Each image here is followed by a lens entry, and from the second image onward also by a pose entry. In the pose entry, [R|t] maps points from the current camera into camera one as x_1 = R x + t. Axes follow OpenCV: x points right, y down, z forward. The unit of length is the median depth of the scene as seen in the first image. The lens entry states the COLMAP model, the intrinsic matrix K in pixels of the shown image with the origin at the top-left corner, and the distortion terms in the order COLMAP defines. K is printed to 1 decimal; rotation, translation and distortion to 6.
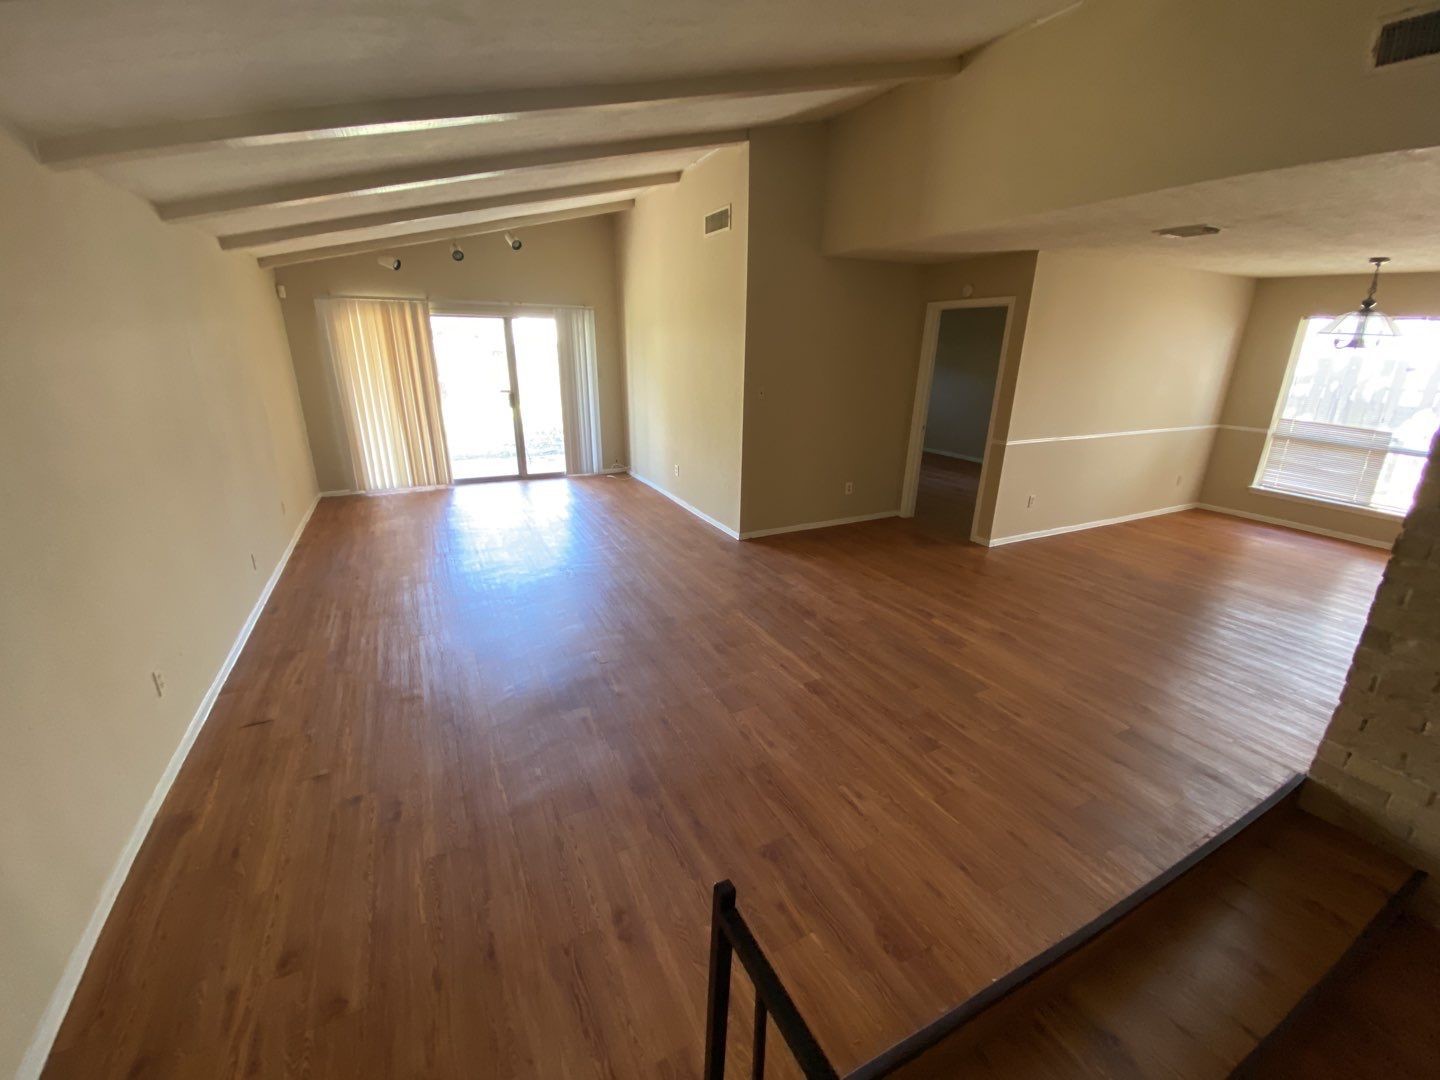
lens RADIAL K [[578.8, 0, 709.5], [0, 578.8, 541.5], [0, 0, 1]] dist [-0.030243, -0.001702]
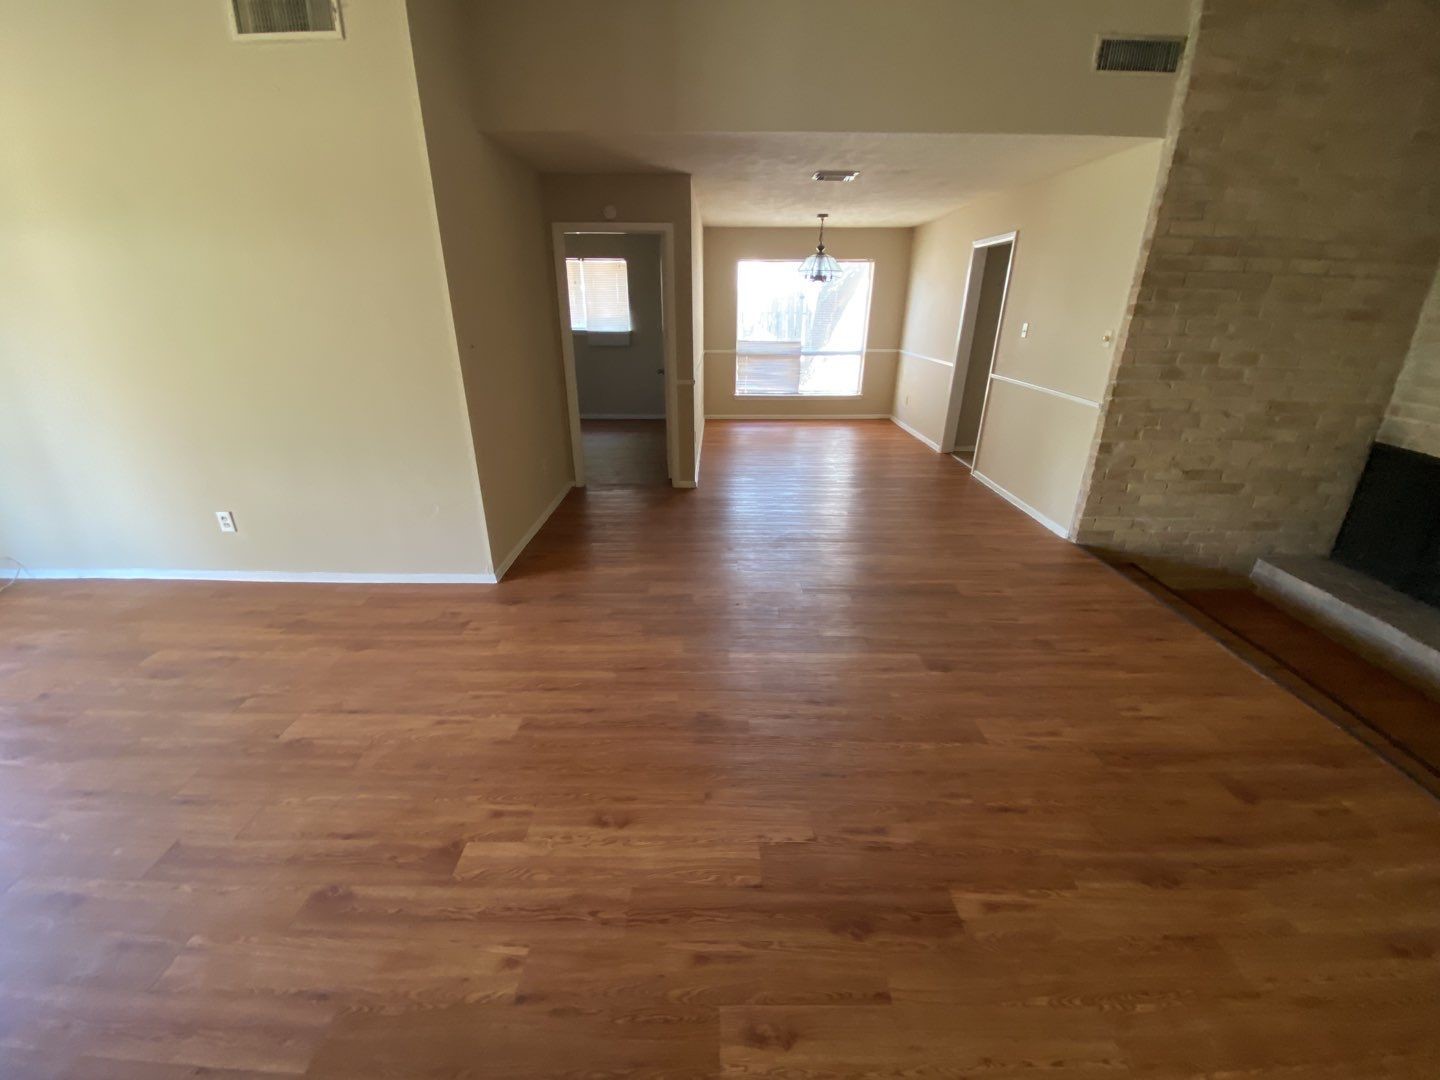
lens RADIAL K [[578.8, 0, 717.1], [0, 578.8, 546.2], [0, 0, 1]] dist [-0.030243, -0.001702]
pose [[0.452438, -0.349399, 0.820500, -0.422826], [0.288831, 0.927873, 0.235856, -0.147068], [-0.843728, 0.130276, 0.520722, 0.556575]]
